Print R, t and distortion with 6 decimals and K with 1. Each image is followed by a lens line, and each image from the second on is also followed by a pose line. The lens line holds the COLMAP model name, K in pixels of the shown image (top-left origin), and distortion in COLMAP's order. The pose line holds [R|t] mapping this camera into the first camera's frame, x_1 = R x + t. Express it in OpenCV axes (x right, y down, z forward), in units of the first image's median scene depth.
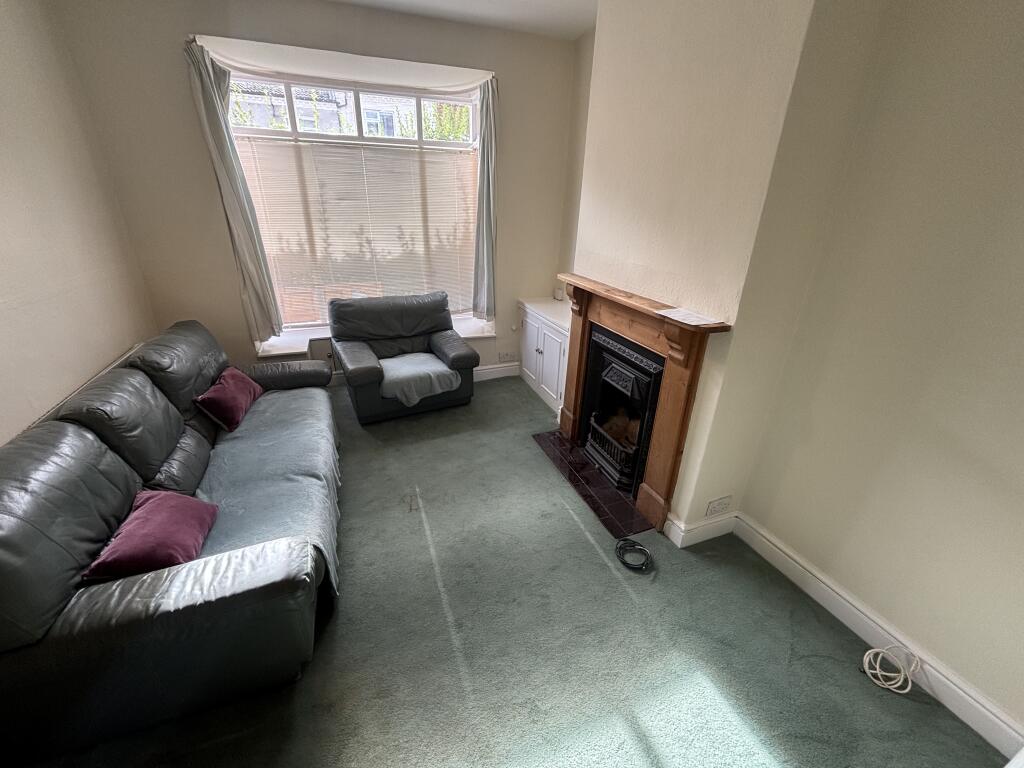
lens RADIAL K [[415.8, 0, 512.0], [0, 415.8, 384.0], [0, 0, 1]] dist [-0.000130, -0.002924]
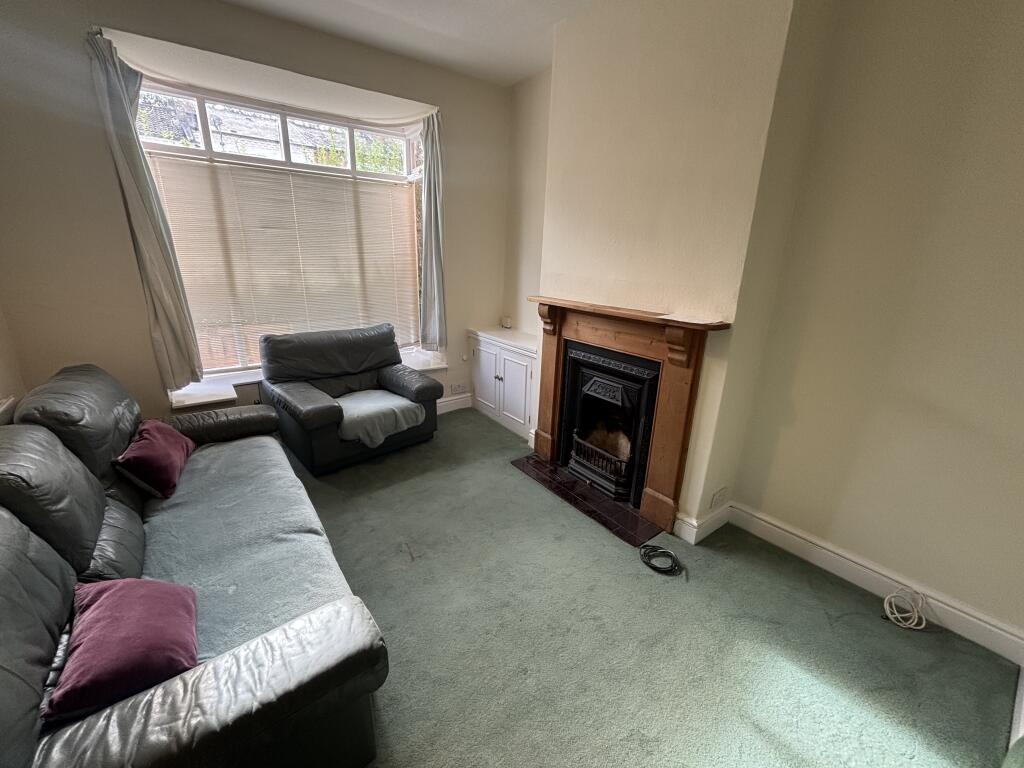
lens RADIAL K [[415.8, 0, 512.0], [0, 415.8, 384.0], [0, 0, 1]] dist [-0.000130, -0.002924]
pose [[0.962677, -0.078842, 0.258915, -0.221994], [0.105658, 0.990200, -0.091325, 0.039375], [-0.249177, 0.115273, 0.961573, 0.064213]]
